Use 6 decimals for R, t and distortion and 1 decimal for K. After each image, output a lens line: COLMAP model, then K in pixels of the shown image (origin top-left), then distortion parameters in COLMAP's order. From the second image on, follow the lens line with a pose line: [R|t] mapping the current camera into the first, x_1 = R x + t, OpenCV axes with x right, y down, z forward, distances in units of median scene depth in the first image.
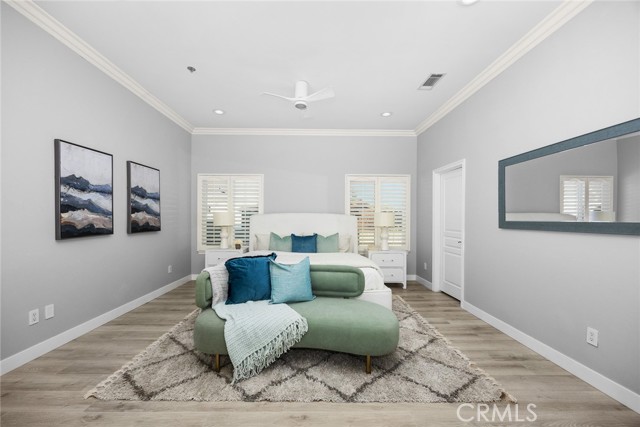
lens RADIAL K [[249.8, 0, 317.9], [0, 249.8, 218.8], [0, 0, 1]] dist [-0.005285, 0.000090]
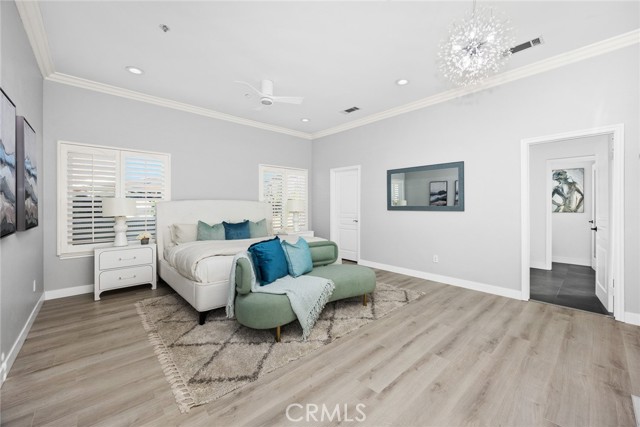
lens RADIAL K [[249.8, 0, 334.7], [0, 249.8, 203.9], [0, 0, 1]] dist [-0.005285, 0.000090]
pose [[0.734729, -0.004000, 0.678348, -0.445793], [0.007485, 0.999970, -0.002210, -0.002003], [-0.678319, 0.006701, 0.734737, -0.000473]]
